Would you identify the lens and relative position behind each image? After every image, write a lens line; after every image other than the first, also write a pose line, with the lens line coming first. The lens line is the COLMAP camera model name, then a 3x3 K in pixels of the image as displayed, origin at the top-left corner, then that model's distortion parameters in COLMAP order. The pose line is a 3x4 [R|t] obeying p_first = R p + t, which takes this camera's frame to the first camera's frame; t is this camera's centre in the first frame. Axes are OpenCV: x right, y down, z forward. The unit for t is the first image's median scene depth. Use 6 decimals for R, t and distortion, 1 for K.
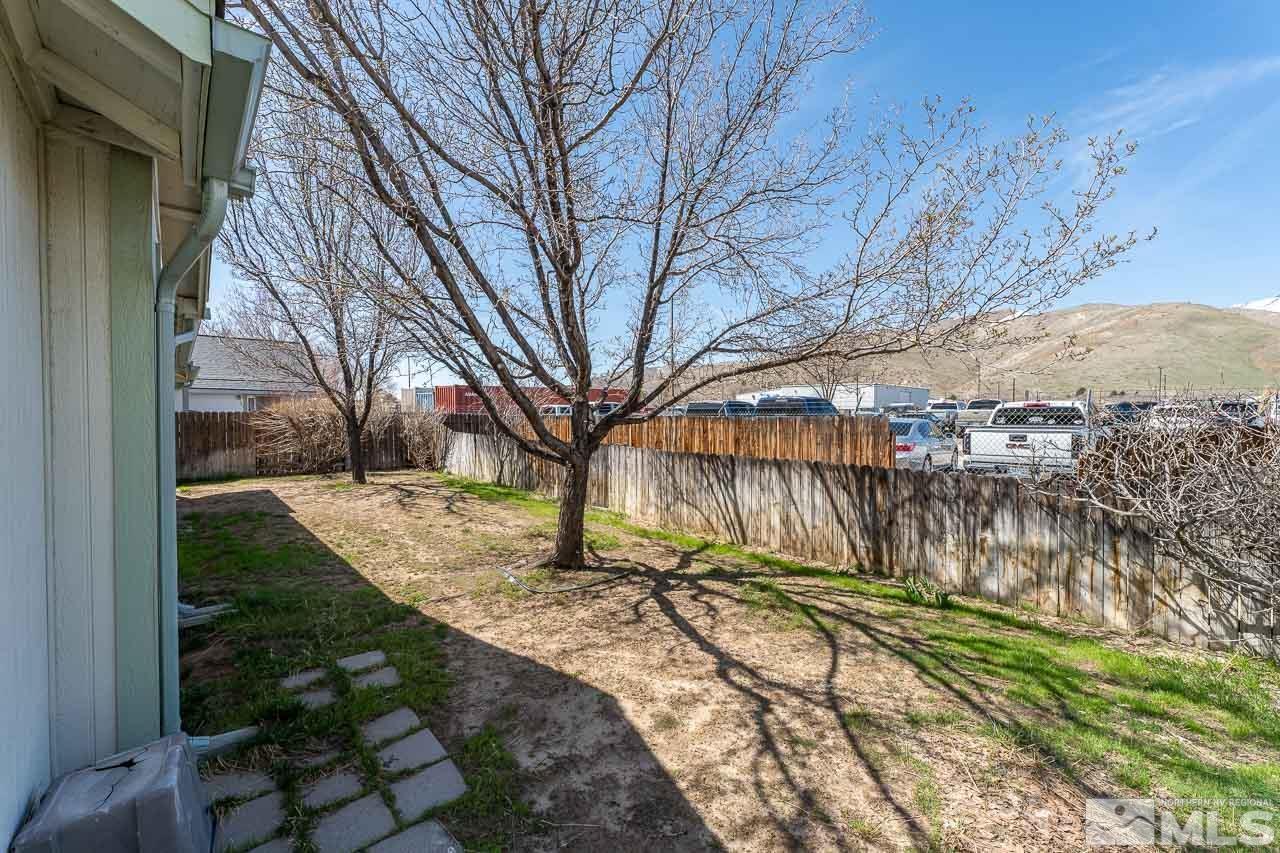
lens RADIAL K [[514.0, 0, 639.7], [0, 514.0, 425.4], [0, 0, 1]] dist [0.001698, 0.000182]
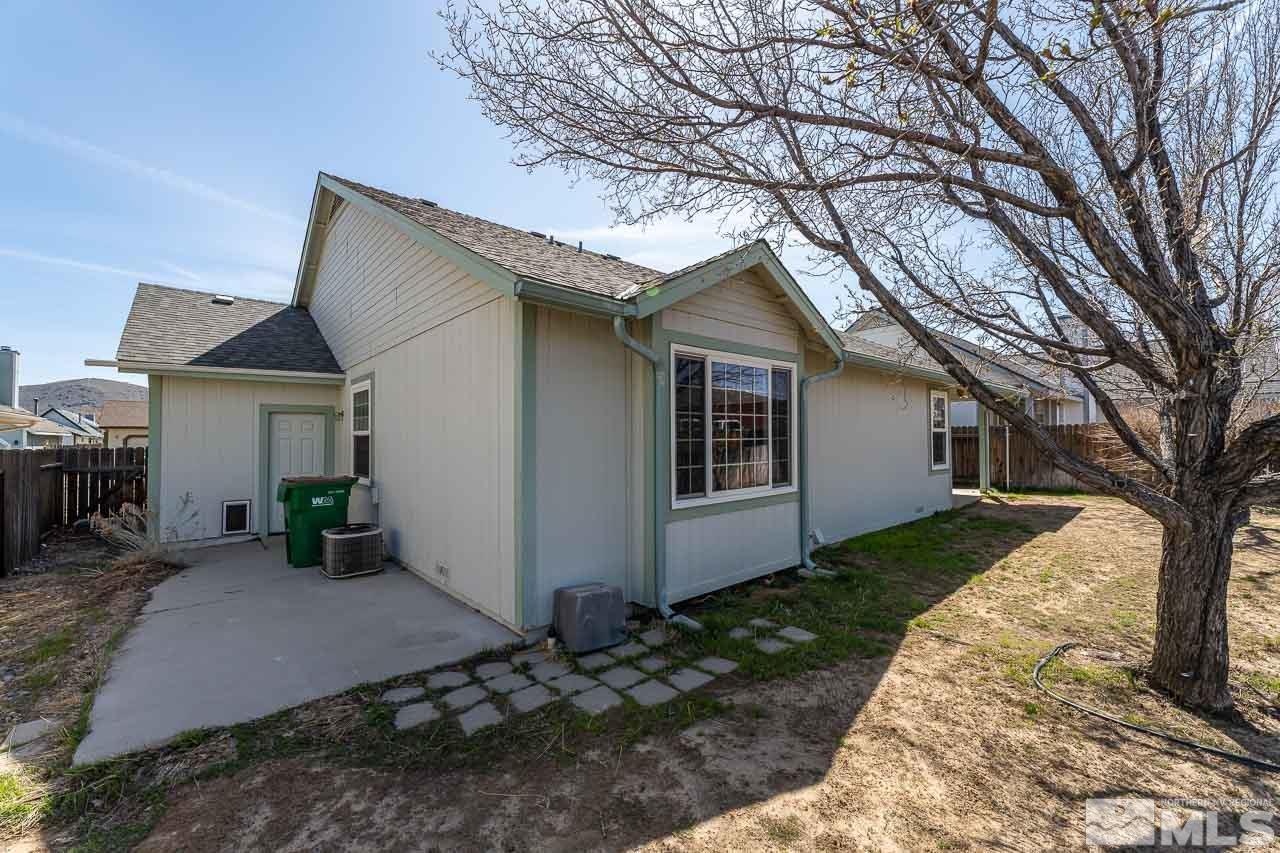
lens RADIAL K [[514.0, 0, 639.0], [0, 514.0, 427.8], [0, 0, 1]] dist [0.001698, 0.000182]
pose [[-0.022911, -0.011134, -0.999676, 0.586934], [-0.007762, 0.999910, -0.010958, -0.008274], [0.999707, 0.007509, -0.022995, 0.566743]]
